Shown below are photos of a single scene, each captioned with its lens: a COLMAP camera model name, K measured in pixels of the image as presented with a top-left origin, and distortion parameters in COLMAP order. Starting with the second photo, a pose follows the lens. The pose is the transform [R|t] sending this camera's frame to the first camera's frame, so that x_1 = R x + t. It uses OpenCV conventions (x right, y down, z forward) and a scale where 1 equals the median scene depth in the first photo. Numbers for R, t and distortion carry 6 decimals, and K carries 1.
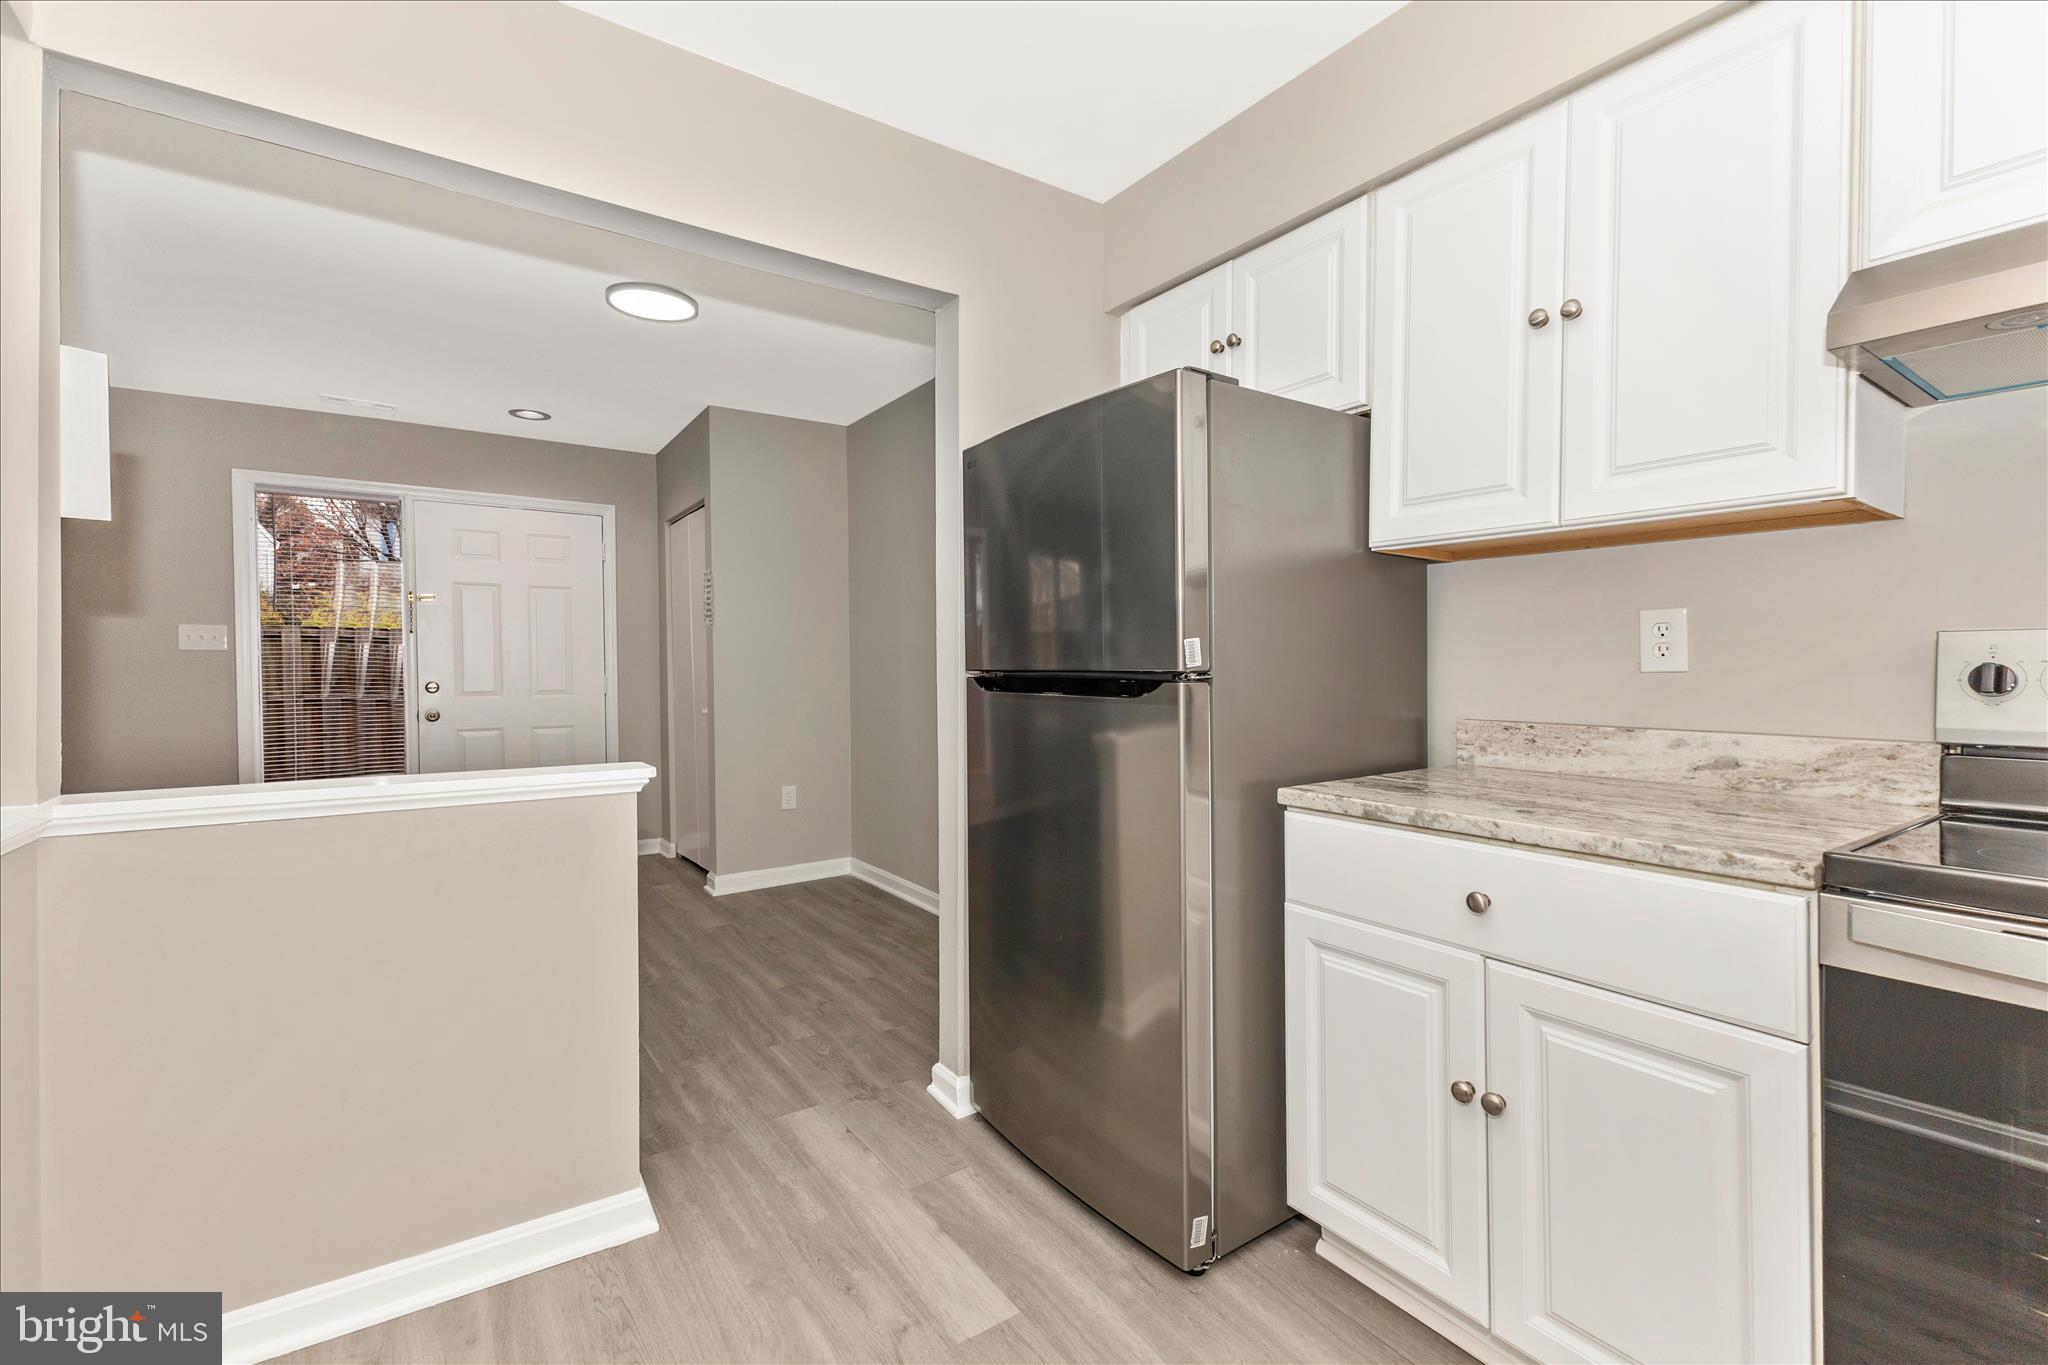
lens RADIAL K [[891.0, 0, 1017.6], [0, 891.0, 671.8], [0, 0, 1]] dist [0.019611, -0.004094]
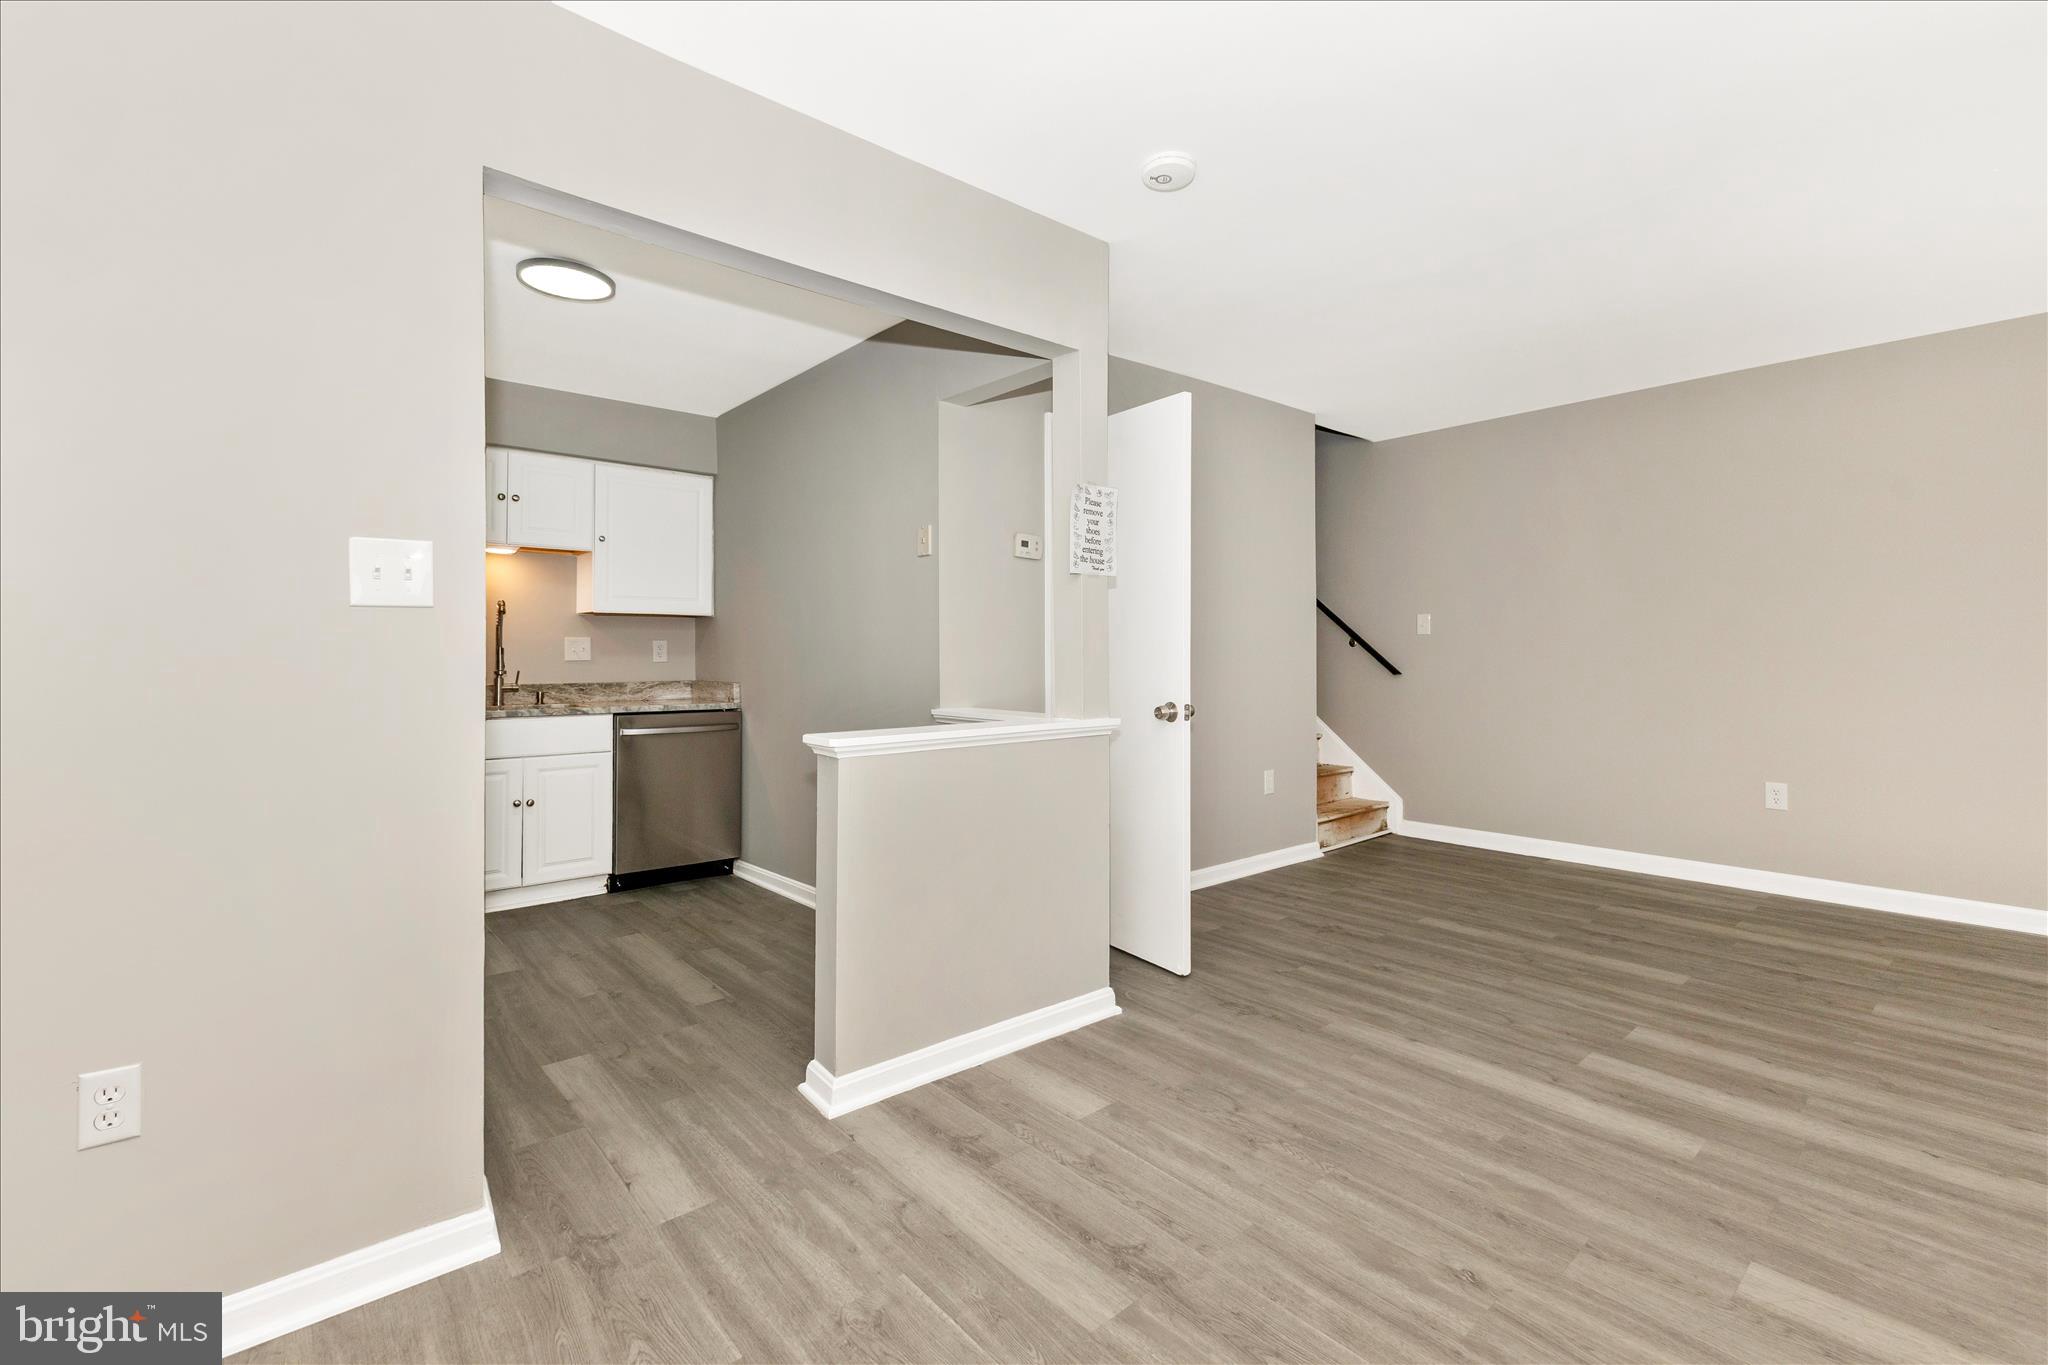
lens RADIAL K [[891.0, 0, 1028.6], [0, 891.0, 658.3], [0, 0, 1]] dist [0.019611, -0.004094]
pose [[-0.993107, 0.012700, -0.116519, -0.496872], [0.011757, 0.999892, 0.008773, -0.006829], [0.116618, 0.007343, -0.993150, 1.977032]]
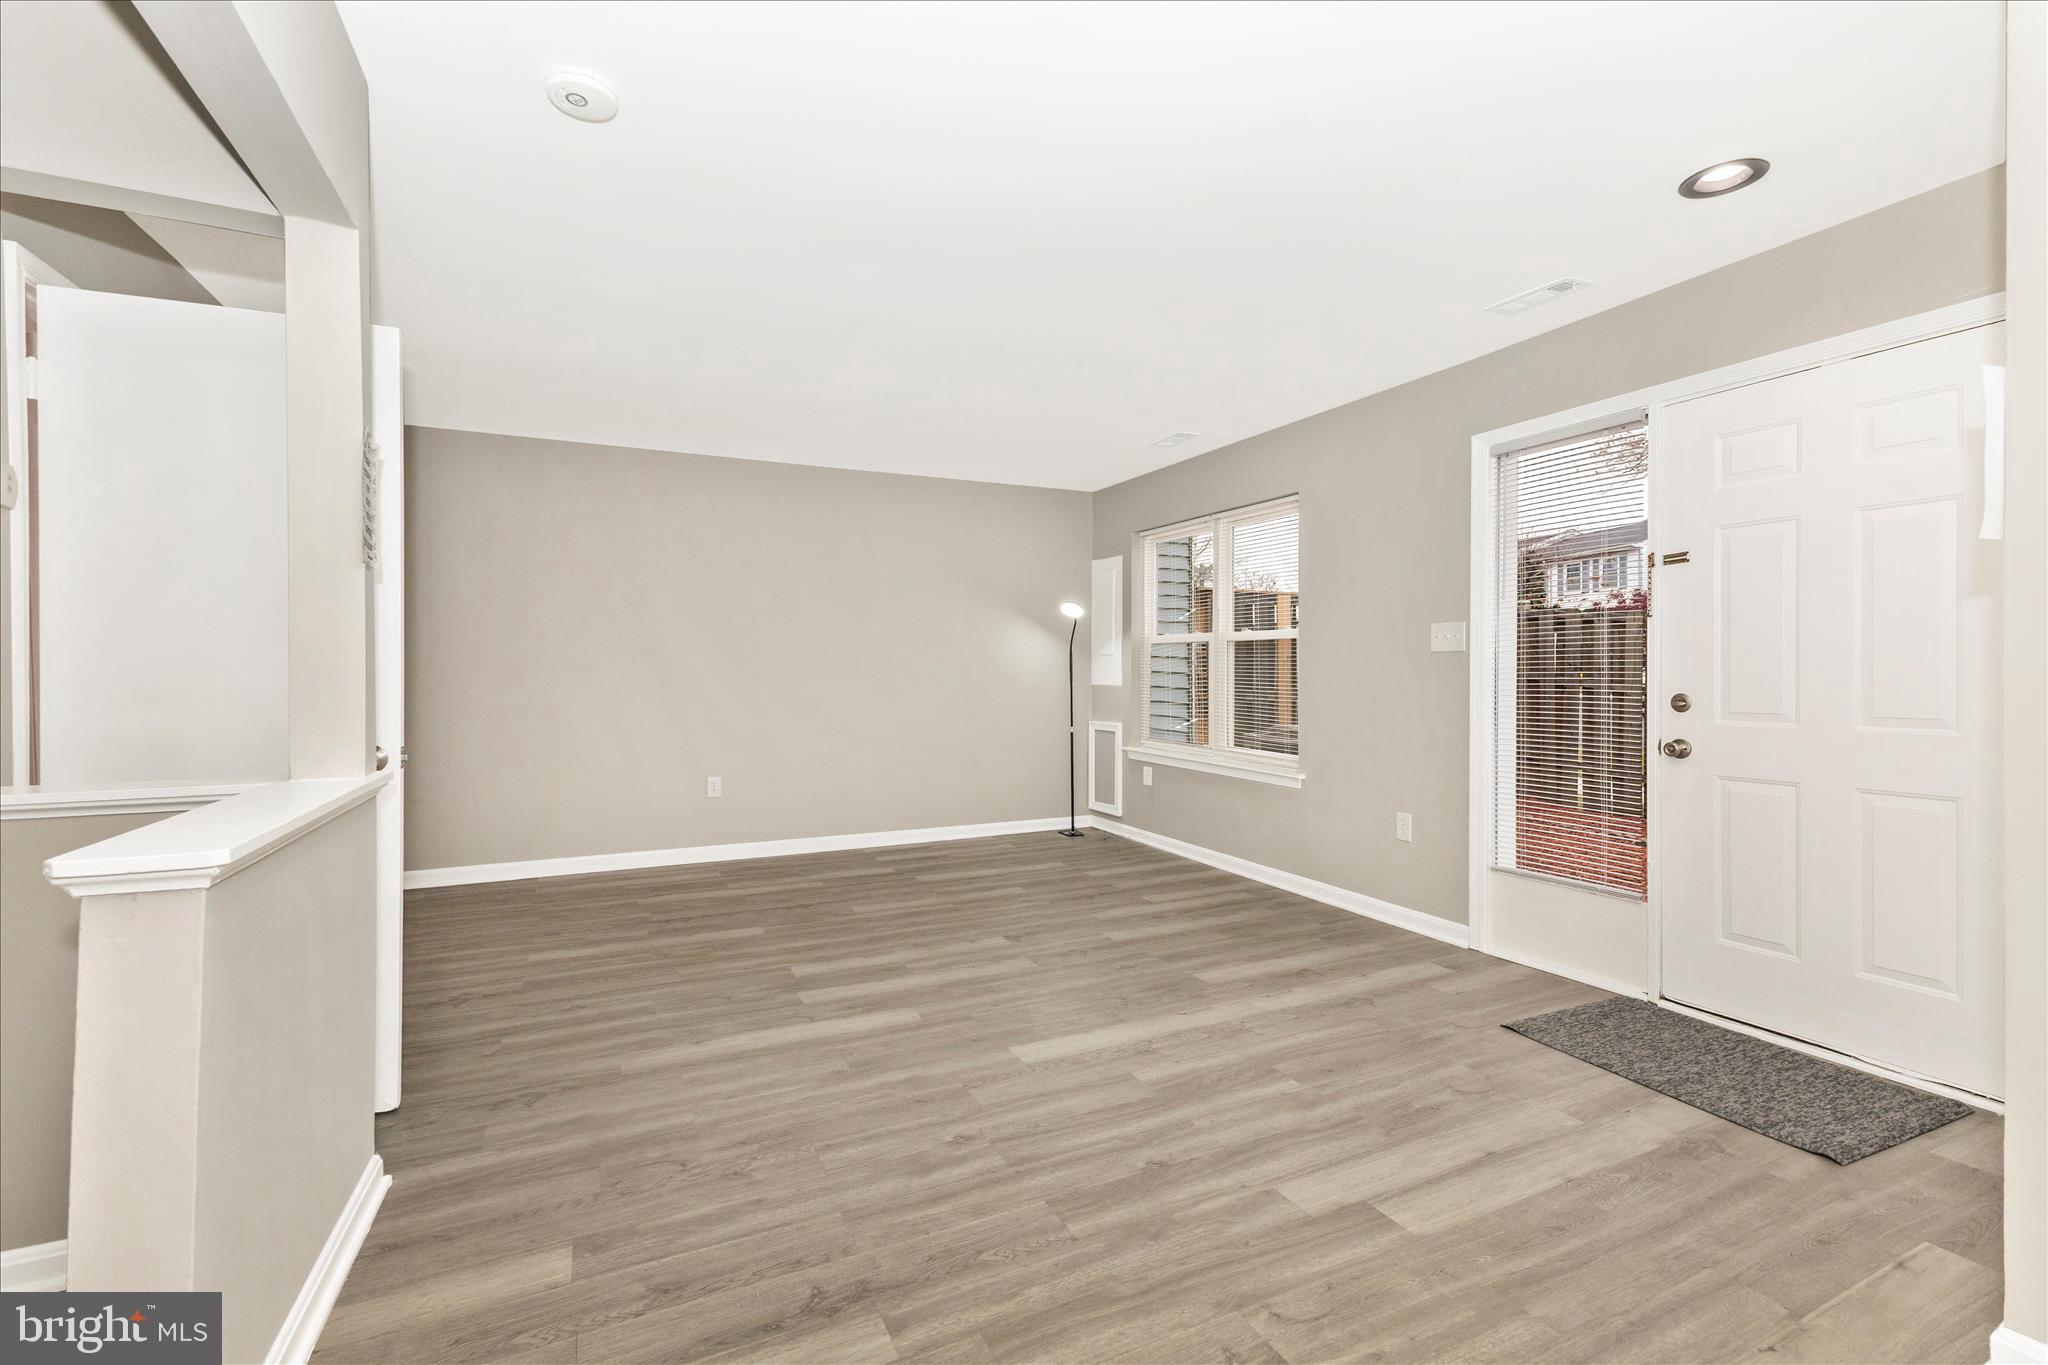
lens RADIAL K [[891.0, 0, 1029.4], [0, 891.0, 681.9], [0, 0, 1]] dist [0.019611, -0.004094]
pose [[-0.145397, 0.016220, -0.989240, 0.061934], [-0.001714, 0.999860, 0.016646, -0.015109], [0.989372, 0.004116, -0.145349, 1.481659]]
